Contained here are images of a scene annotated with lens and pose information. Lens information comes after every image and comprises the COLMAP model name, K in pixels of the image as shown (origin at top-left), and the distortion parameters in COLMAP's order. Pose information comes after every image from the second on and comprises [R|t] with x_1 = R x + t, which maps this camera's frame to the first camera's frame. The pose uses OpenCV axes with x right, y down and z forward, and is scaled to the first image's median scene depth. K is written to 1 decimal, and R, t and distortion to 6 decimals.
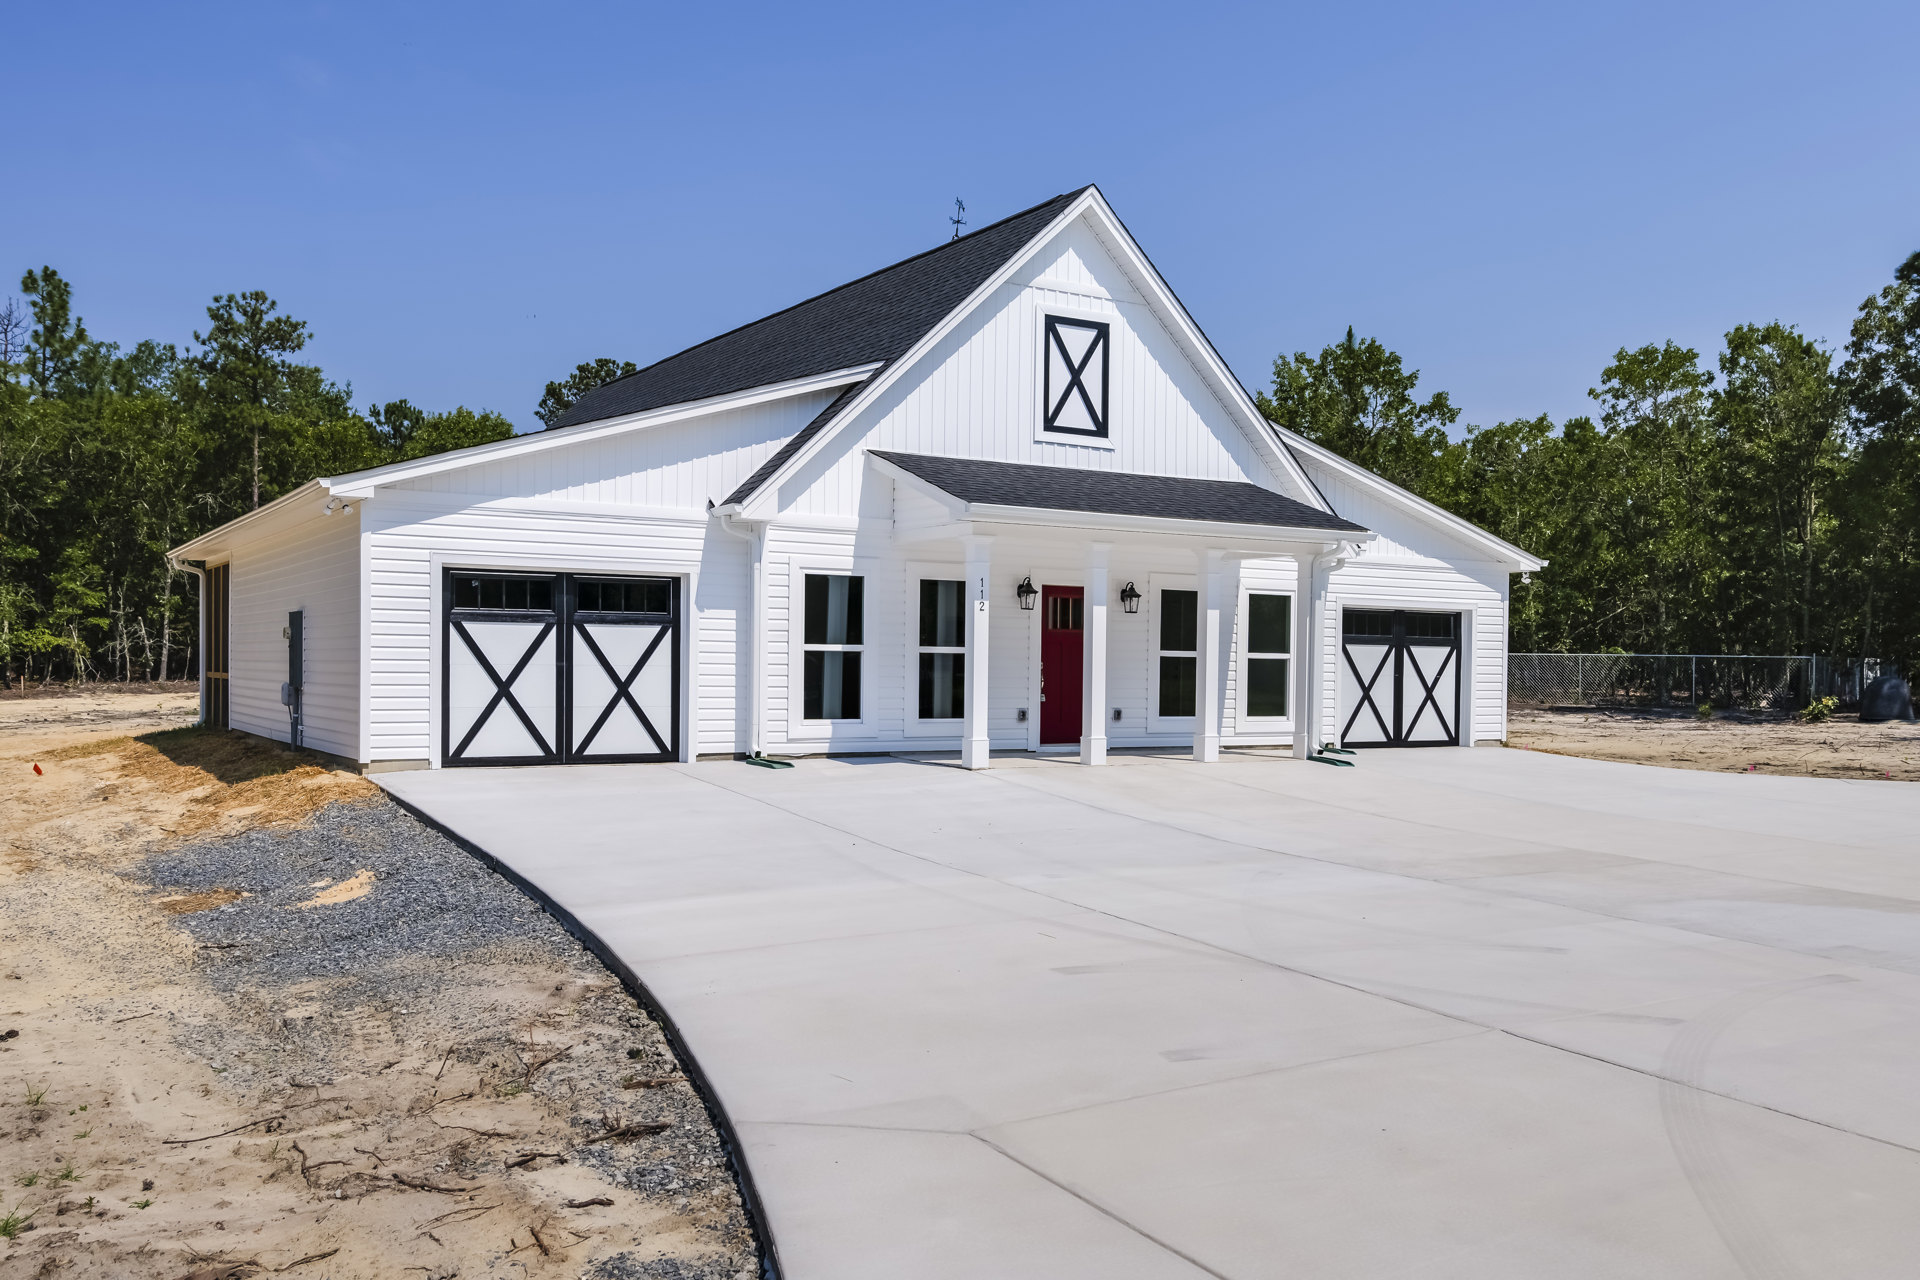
lens RADIAL K [[1600.3, 0, 958.9], [0, 1600.3, 682.5], [0, 0, 1]] dist [-0.006897, -0.004985]
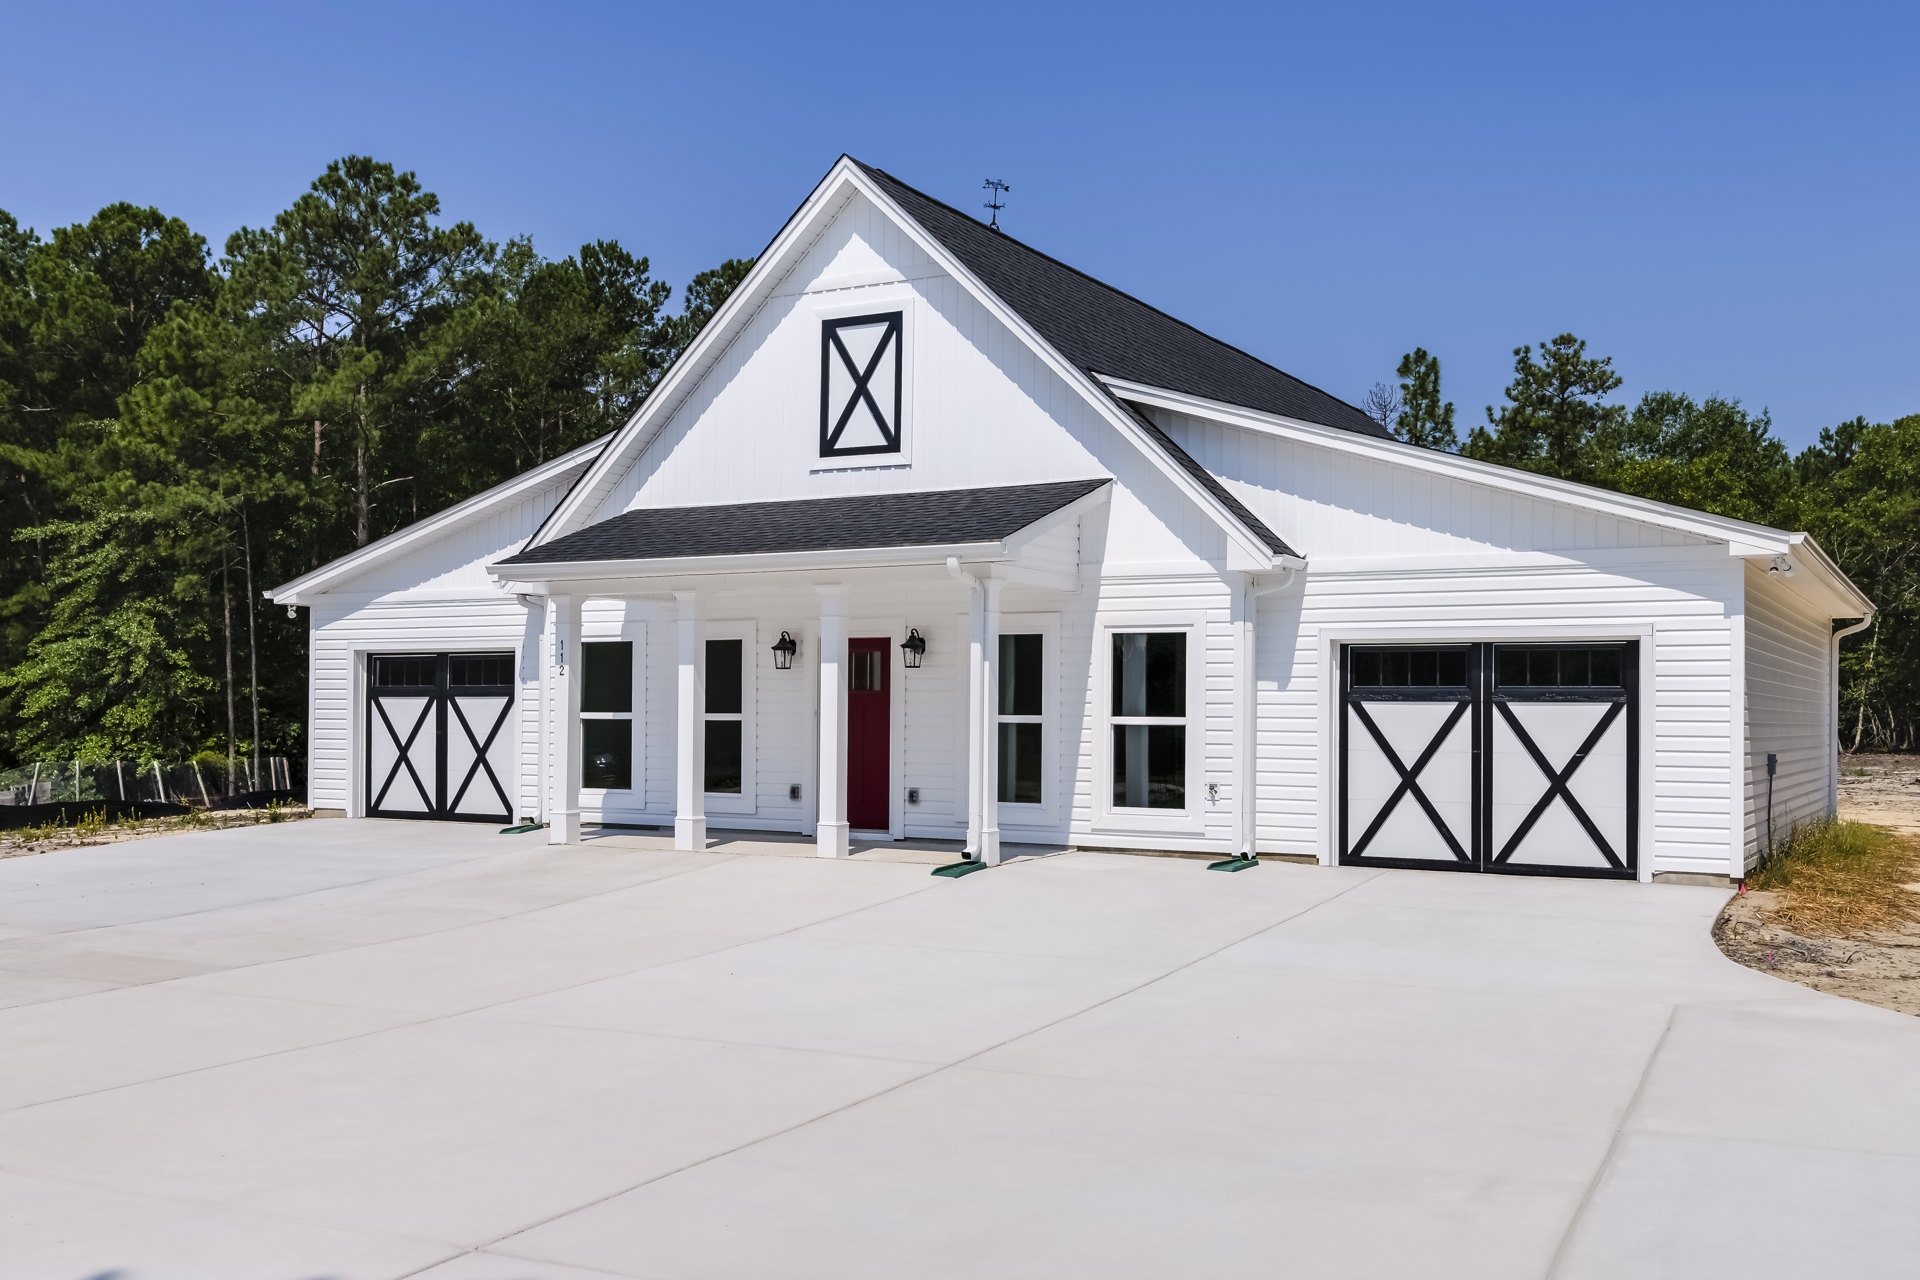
lens RADIAL K [[1890.9, 0, 940.5], [0, 1890.9, 709.0], [0, 0, 1]] dist [-0.008093, 0.006568]
pose [[0.473993, -0.016968, -0.880365, 0.962125], [-0.017092, 0.999449, -0.028466, 0.003451], [0.880363, 0.028539, 0.473442, 0.584672]]
